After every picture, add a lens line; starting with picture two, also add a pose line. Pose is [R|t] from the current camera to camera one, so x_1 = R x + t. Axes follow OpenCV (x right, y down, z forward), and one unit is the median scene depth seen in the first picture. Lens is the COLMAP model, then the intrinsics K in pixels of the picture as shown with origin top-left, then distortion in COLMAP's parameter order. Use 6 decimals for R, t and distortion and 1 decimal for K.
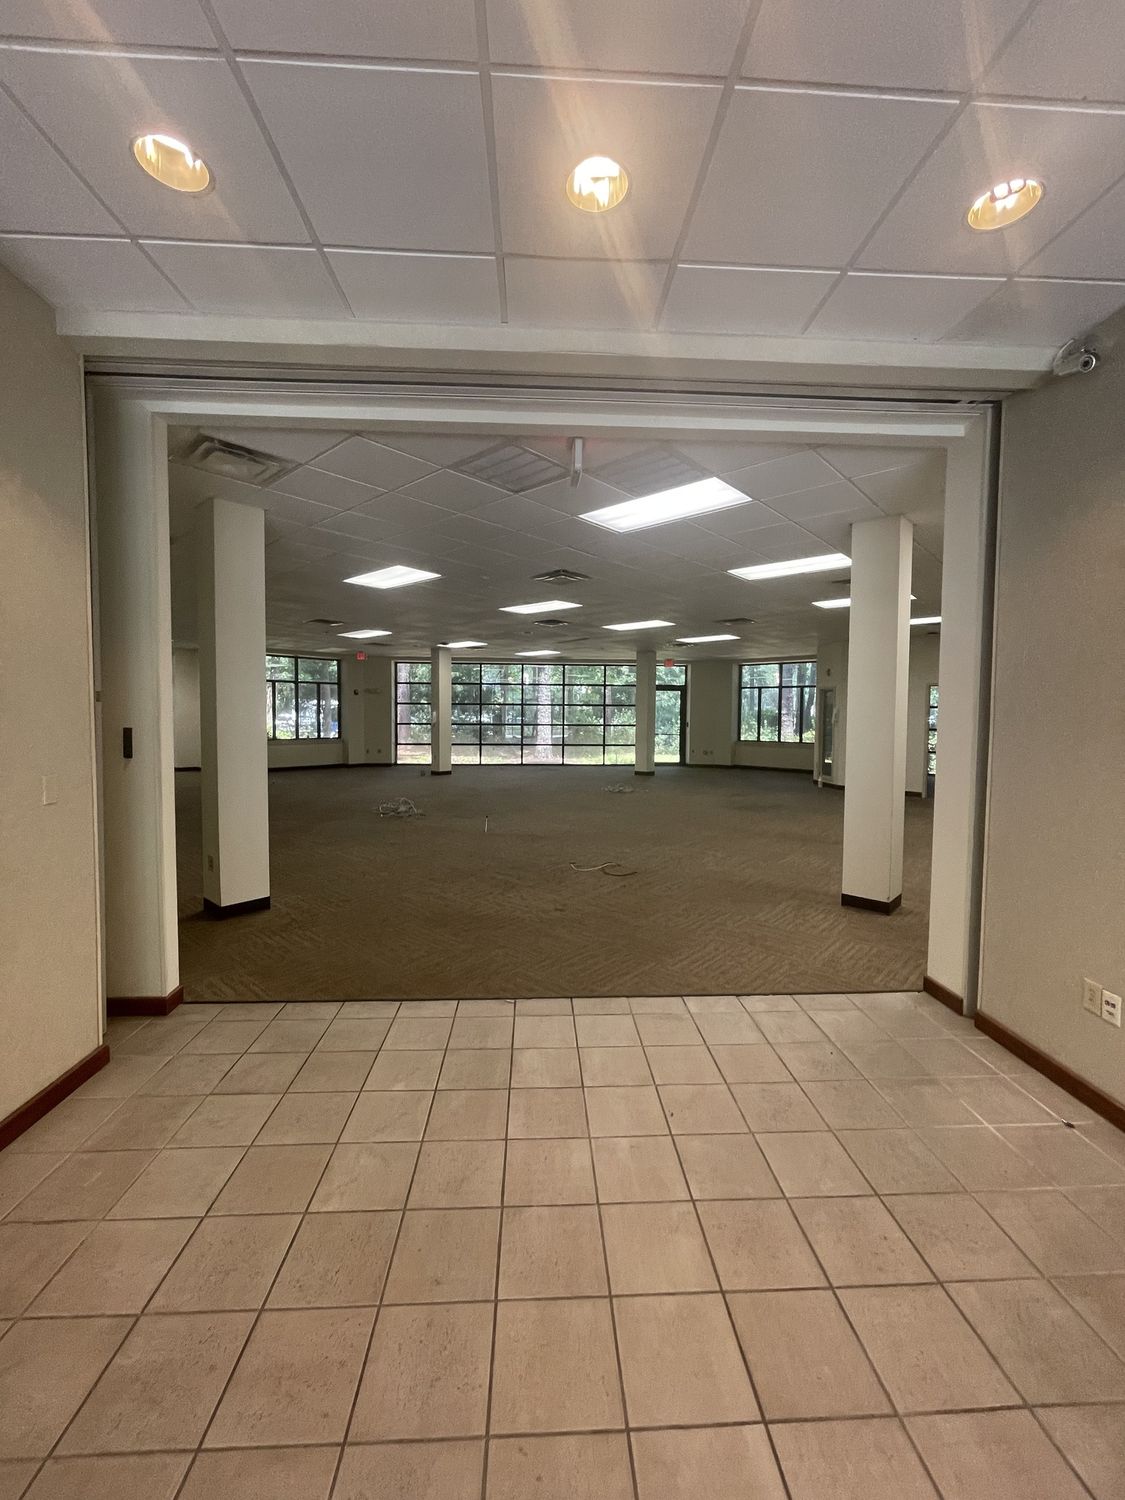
lens RADIAL K [[612.4, 0, 563.5], [0, 612.4, 735.5], [0, 0, 1]] dist [-0.000585, 0.000190]
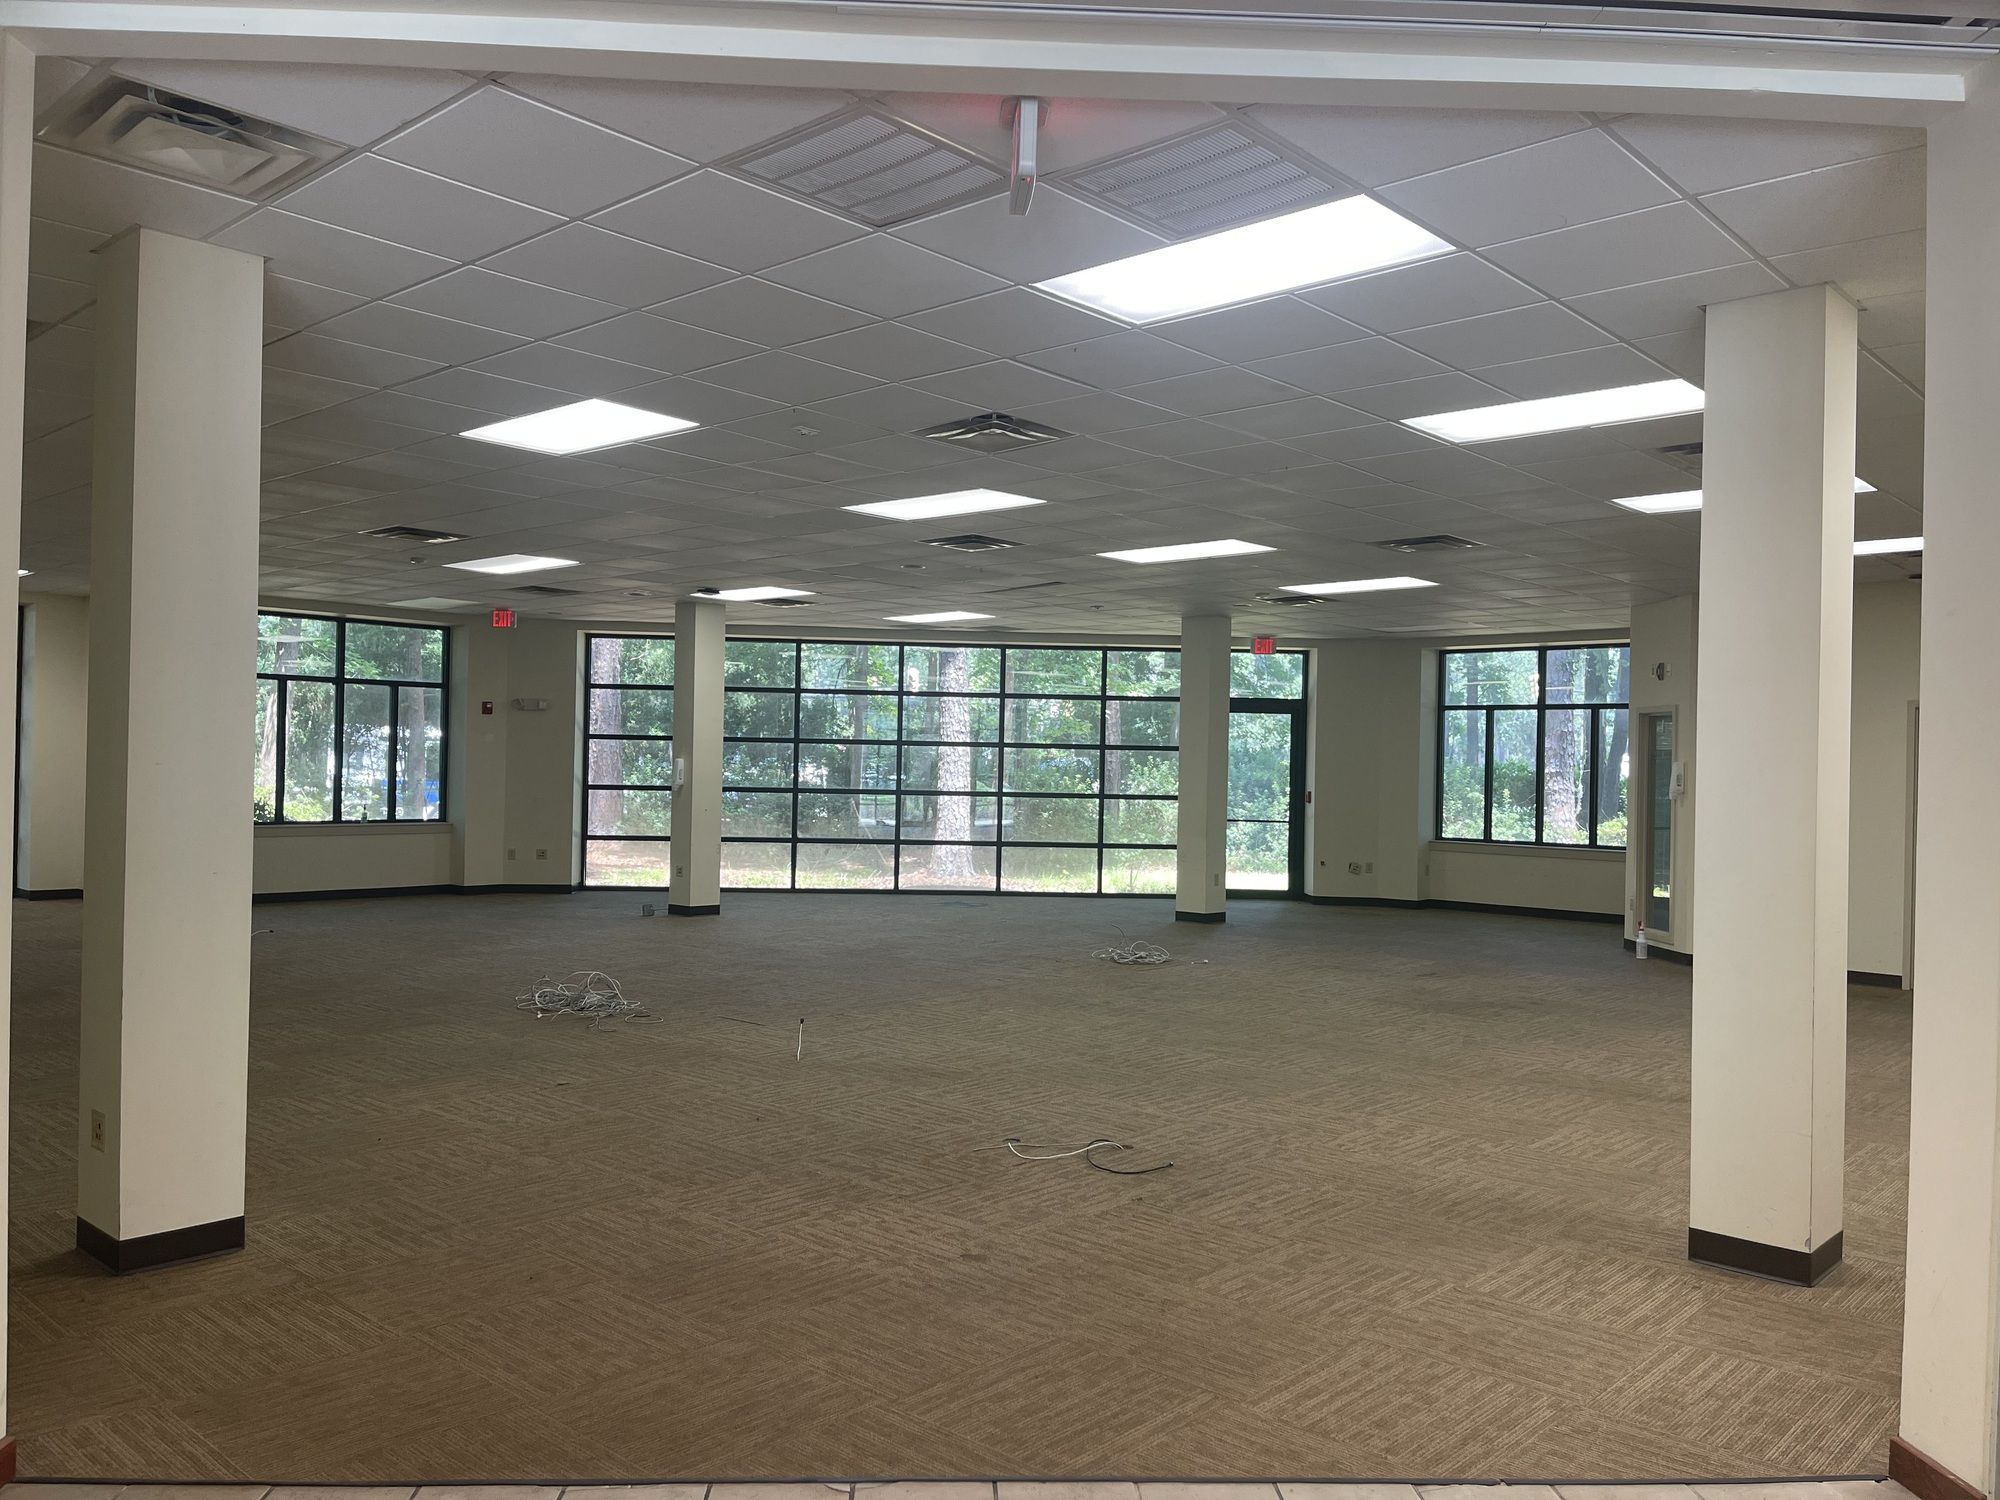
lens RADIAL K [[1514.7, 0, 1000.0], [0, 1514.7, 750.0], [0, 0, 1]] dist [0.068741, -0.080445]
pose [[0.999926, 0.011715, -0.003338, 0.003184], [-0.011858, 0.998833, -0.046824, 0.000514], [0.002786, 0.046860, 0.998898, -0.002507]]
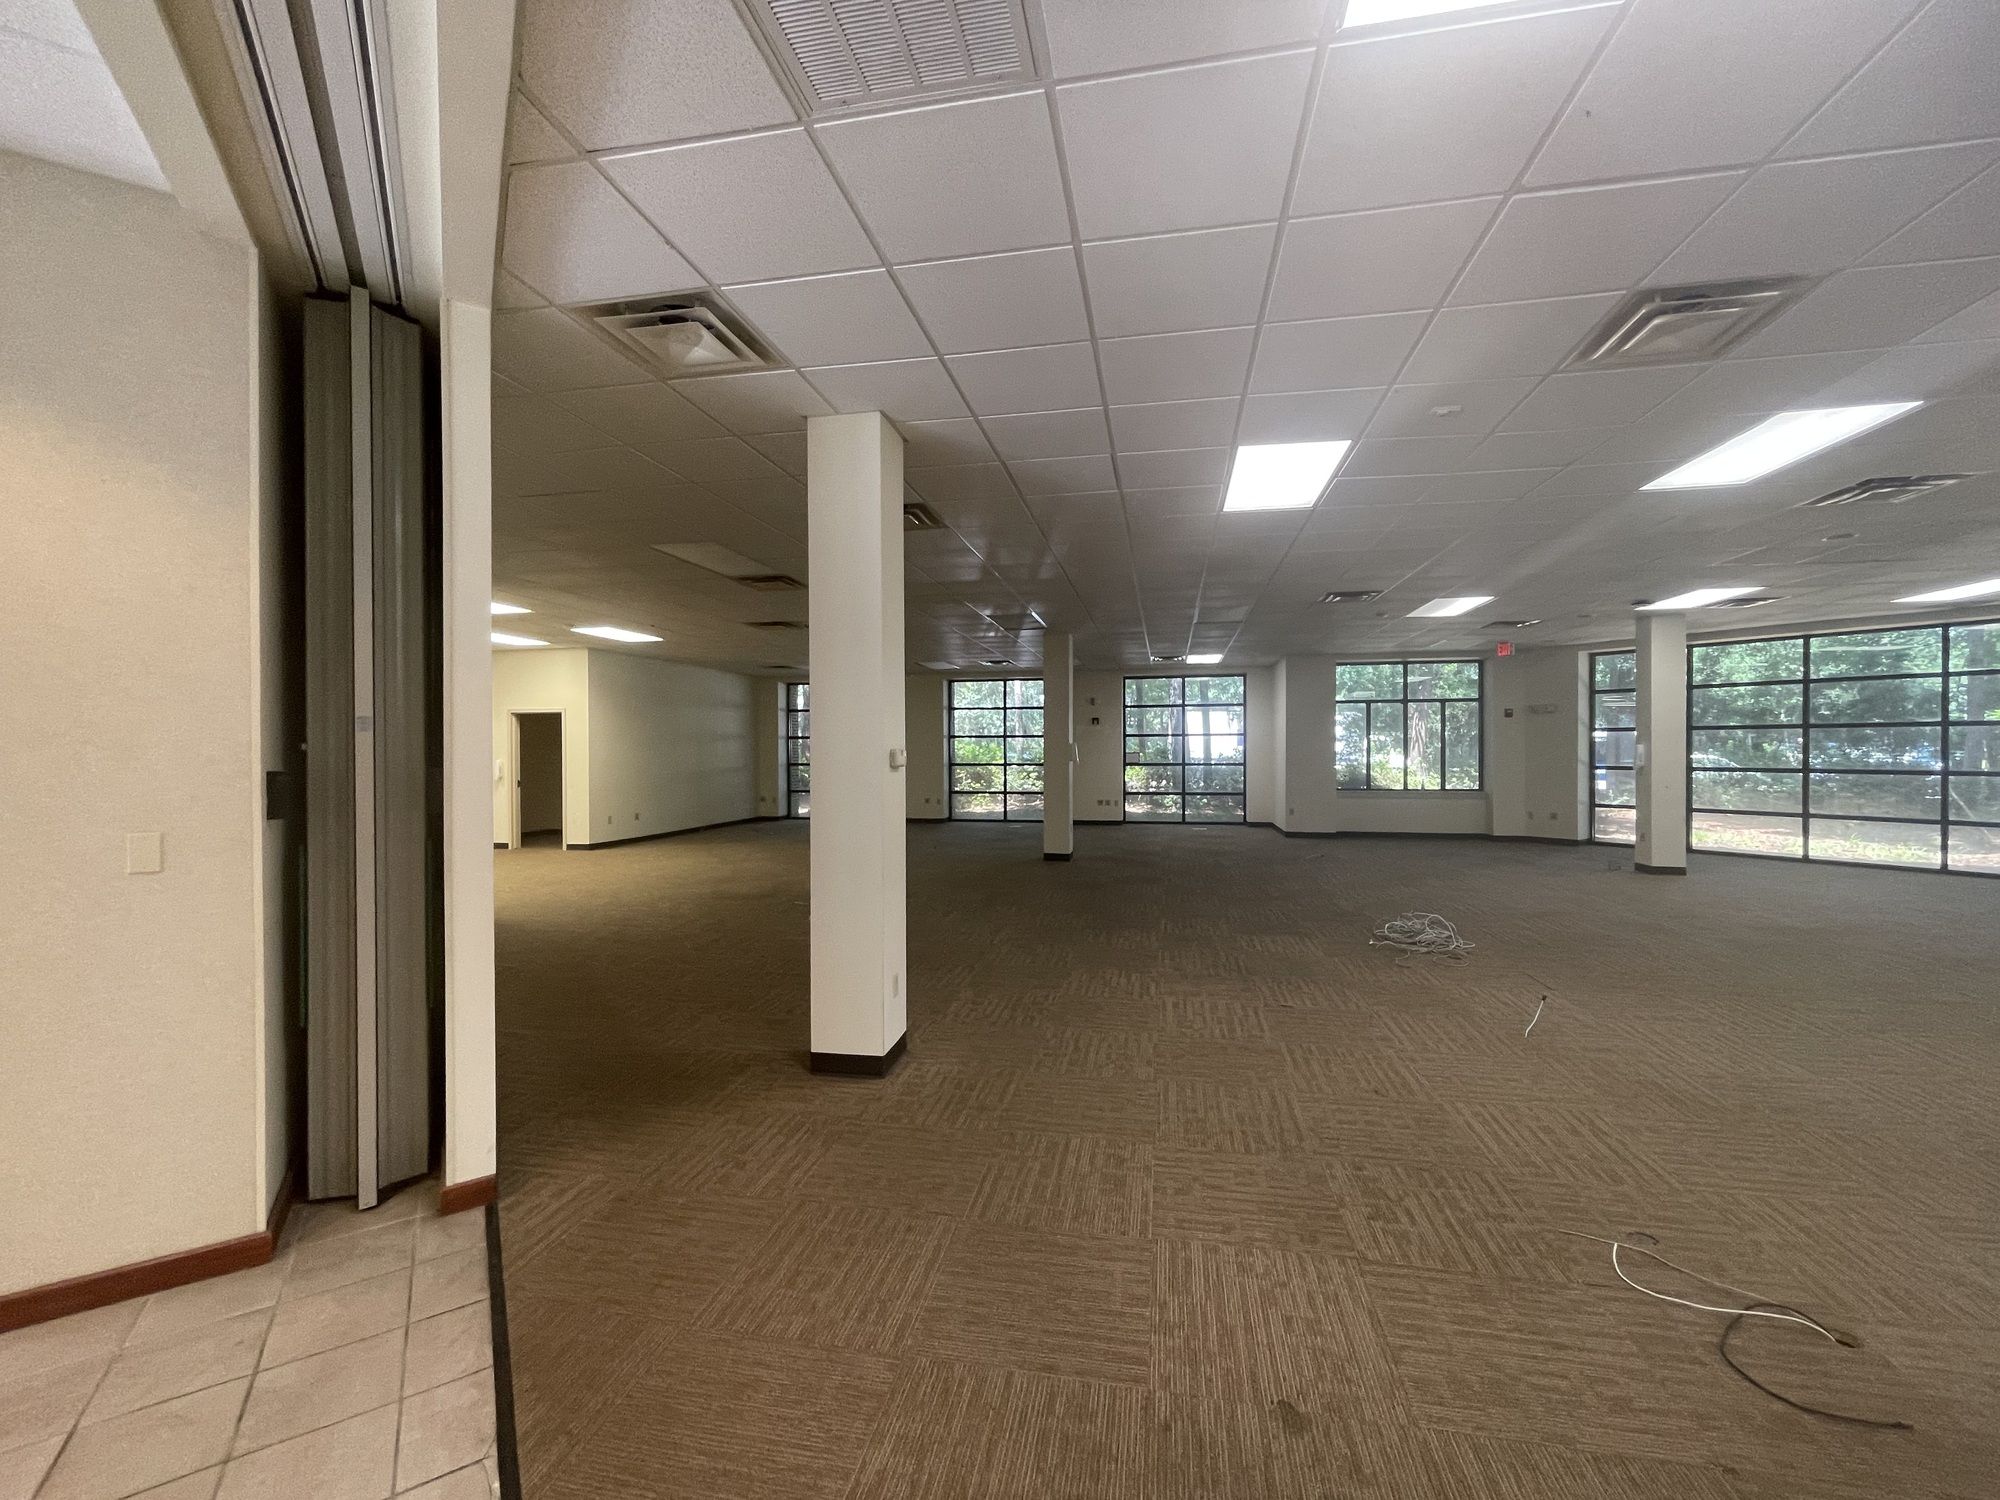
lens RADIAL K [[816.5, 0, 1000.0], [0, 816.5, 750.0], [0, 0, 1]] dist [-0.000585, 0.000190]
pose [[0.521556, -0.008519, -0.853174, 0.081869], [-0.023689, 0.999420, -0.024461, -0.005446], [0.852888, 0.032969, 0.521052, 0.216105]]
